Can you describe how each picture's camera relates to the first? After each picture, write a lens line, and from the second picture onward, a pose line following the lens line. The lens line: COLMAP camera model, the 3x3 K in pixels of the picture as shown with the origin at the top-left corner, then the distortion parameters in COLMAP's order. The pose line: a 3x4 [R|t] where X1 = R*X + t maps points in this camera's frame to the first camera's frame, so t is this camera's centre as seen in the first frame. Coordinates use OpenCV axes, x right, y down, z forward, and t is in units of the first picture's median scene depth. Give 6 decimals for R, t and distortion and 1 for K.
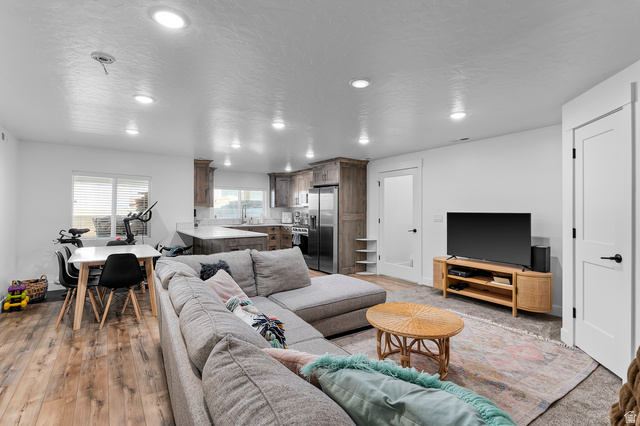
lens RADIAL K [[316.2, 0, 318.4], [0, 316.2, 212.9], [0, 0, 1]] dist [0.013935, -0.002774]
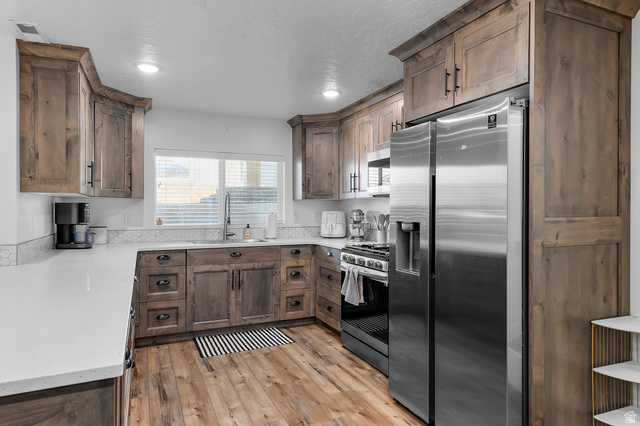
lens RADIAL K [[387.8, 0, 318.4], [0, 387.8, 213.2], [0, 0, 1]] dist [-0.017431, 0.000924]
pose [[0.983689, 0.000291, -0.179876, -0.028328], [-0.000078, 0.999999, 0.001191, 0.000111], [0.179876, -0.001158, 0.983689, 0.542874]]
